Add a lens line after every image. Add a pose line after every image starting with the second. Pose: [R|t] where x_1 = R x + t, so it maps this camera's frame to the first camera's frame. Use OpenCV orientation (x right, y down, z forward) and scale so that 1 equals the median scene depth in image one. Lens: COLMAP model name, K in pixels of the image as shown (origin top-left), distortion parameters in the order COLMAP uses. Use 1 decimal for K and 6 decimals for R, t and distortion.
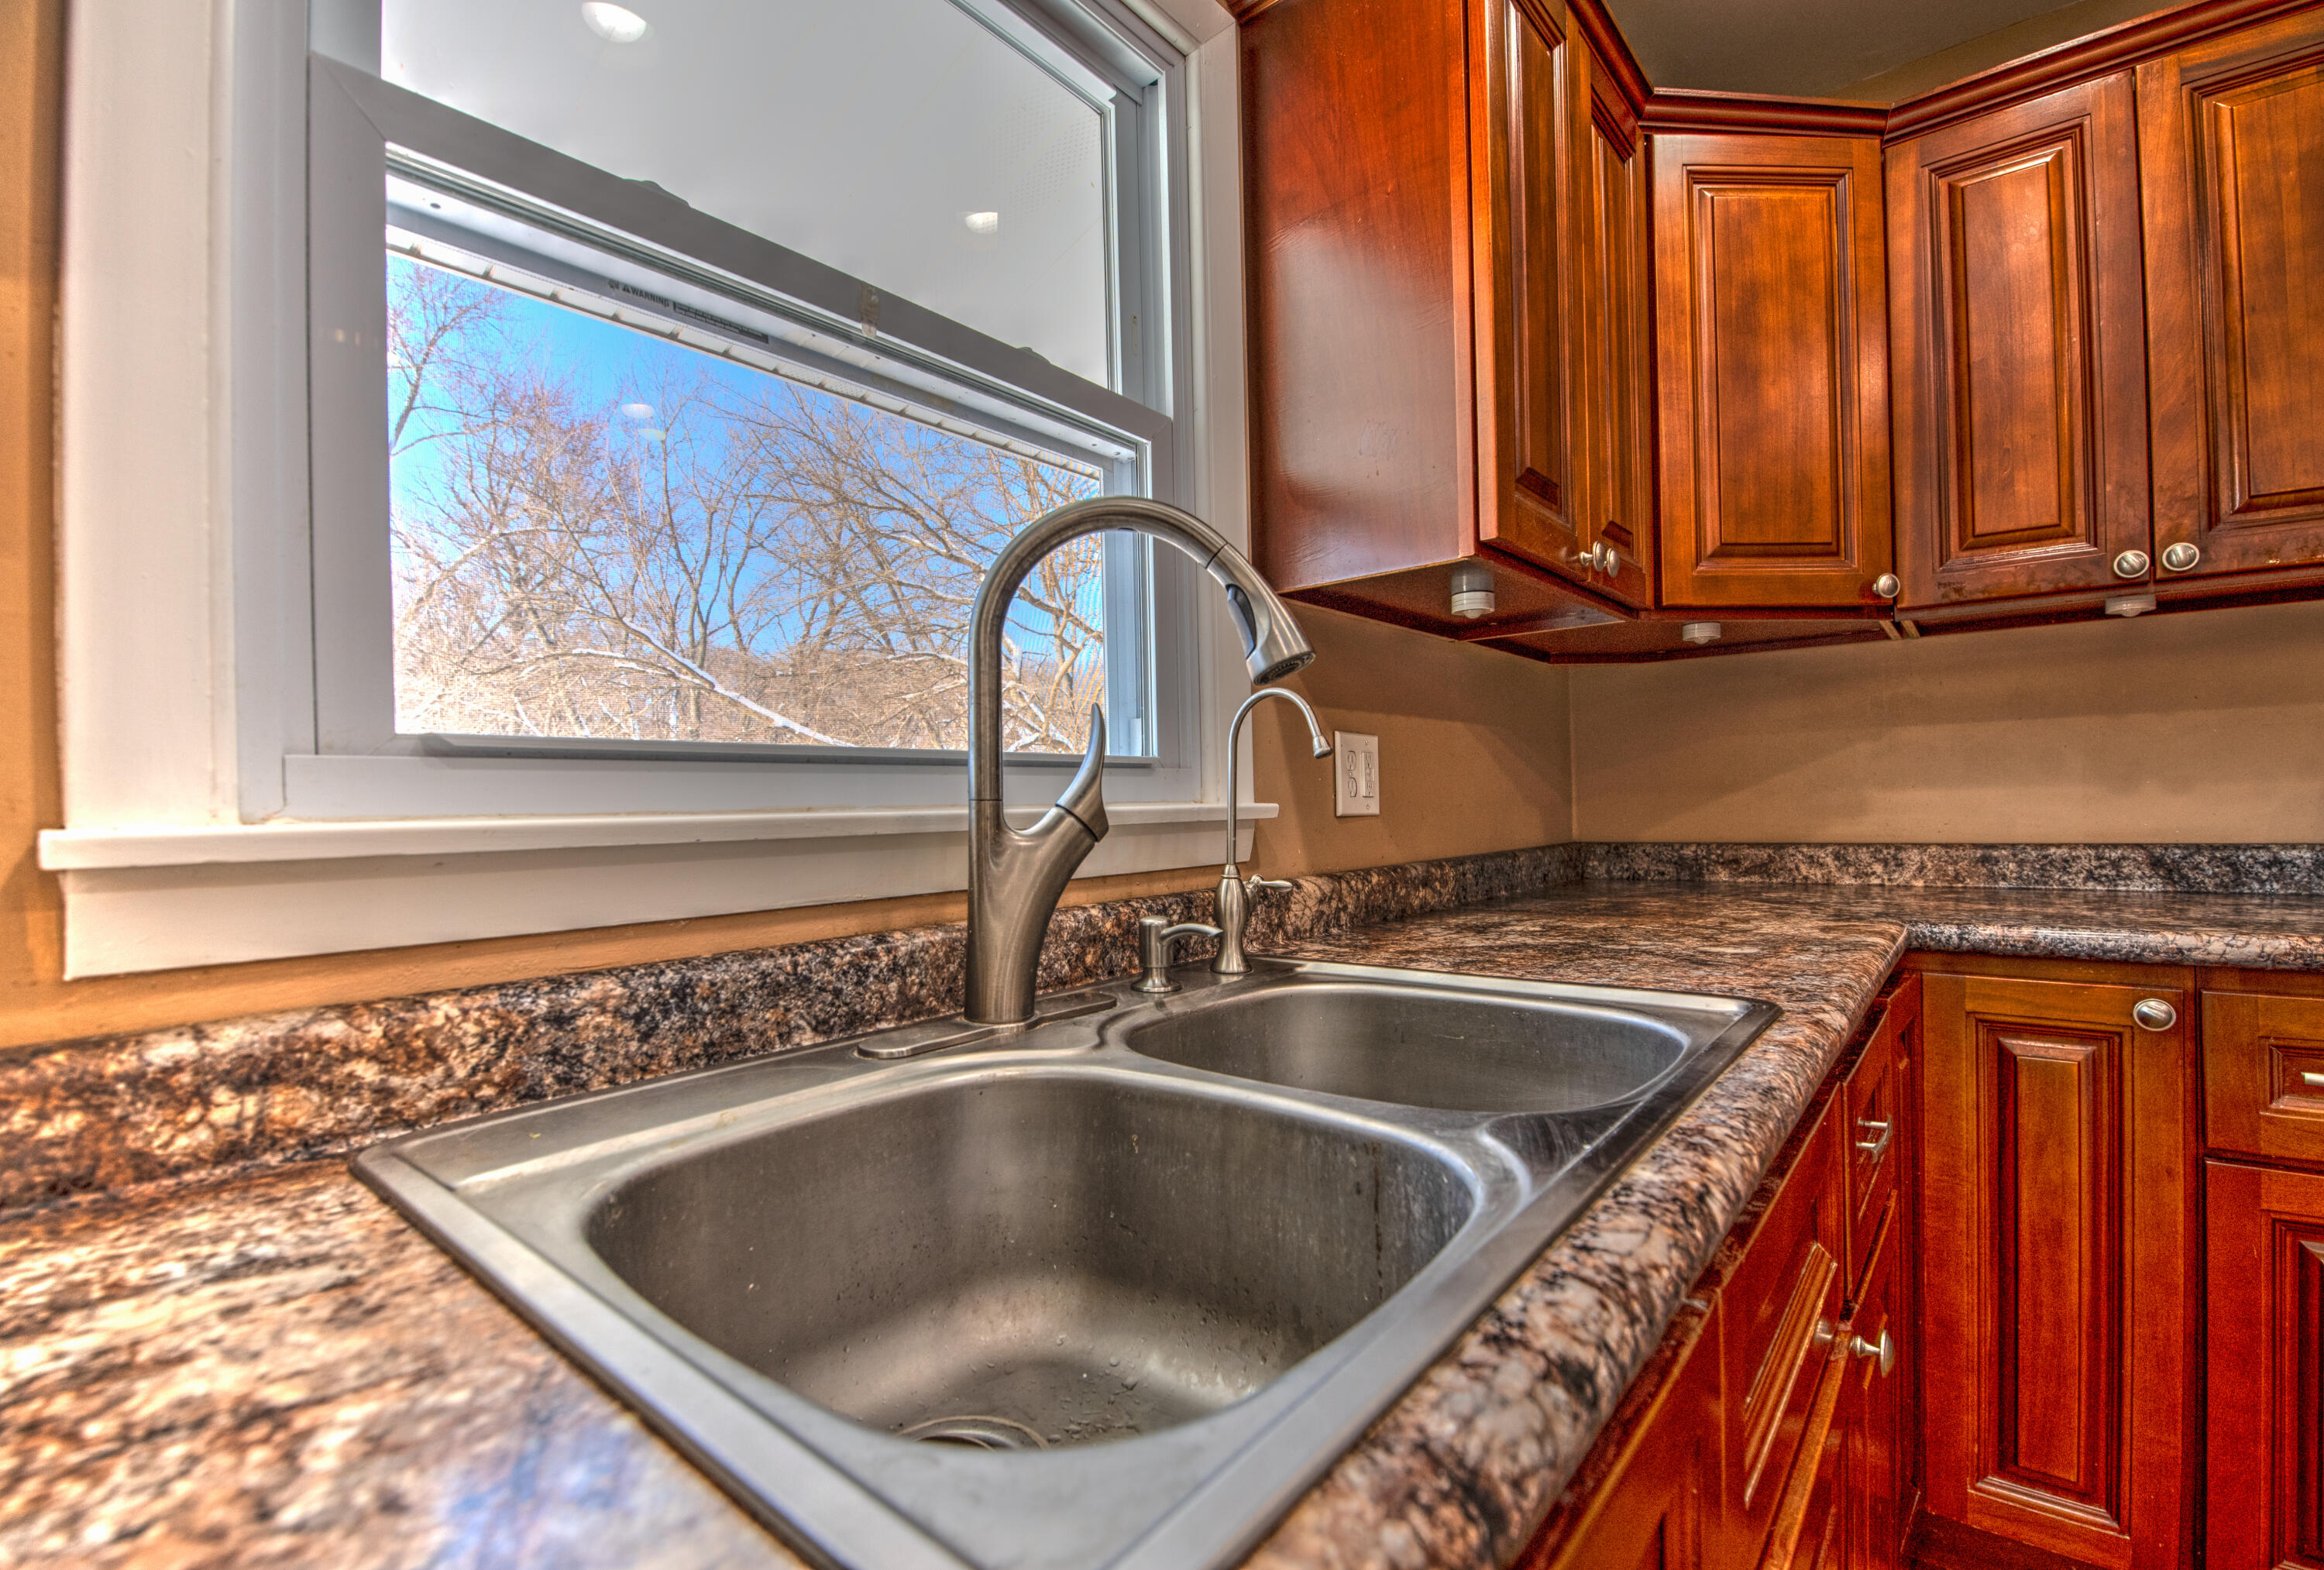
lens RADIAL K [[1019.6, 0, 1163.6], [0, 1019.6, 802.8], [0, 0, 1]] dist [-0.000301, -0.011407]
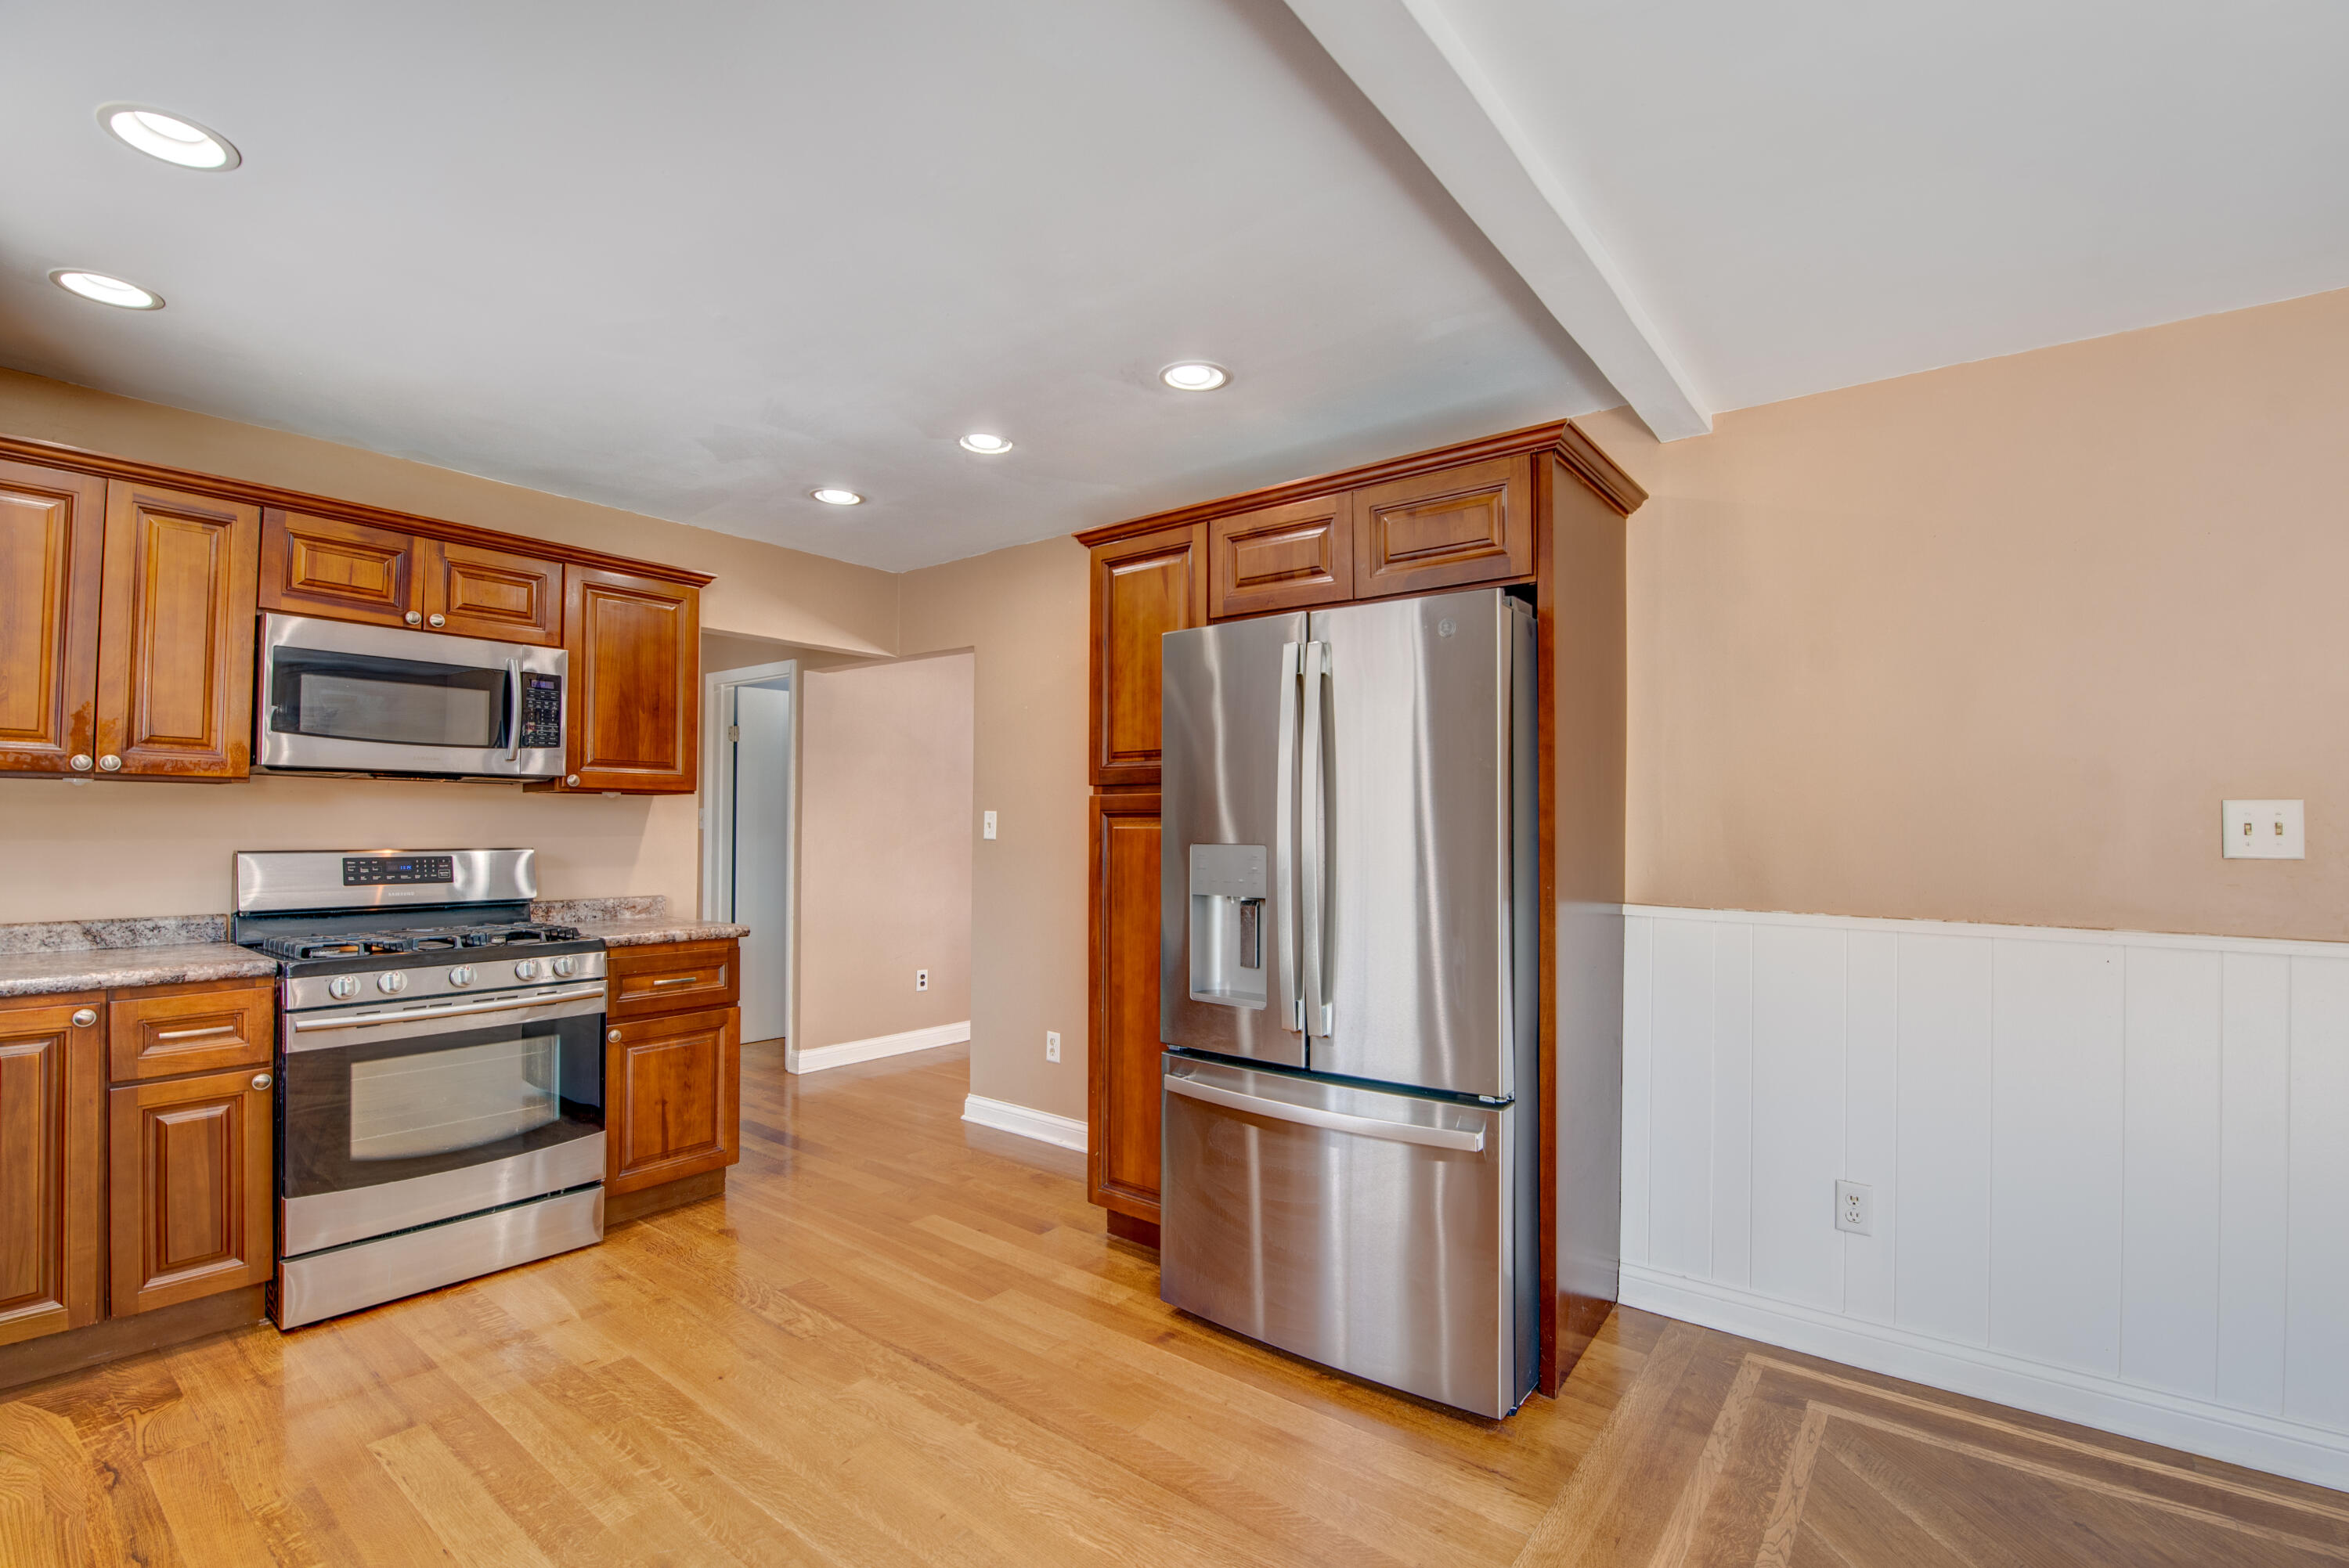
lens RADIAL K [[1038.2, 0, 1187.6], [0, 1038.2, 805.2], [0, 0, 1]] dist [-0.001059, -0.010438]
pose [[-0.032864, 0.042703, 0.998547, -0.928083], [-0.008451, 0.999039, -0.043002, -0.113109], [-0.999424, -0.009852, -0.032472, -0.917146]]
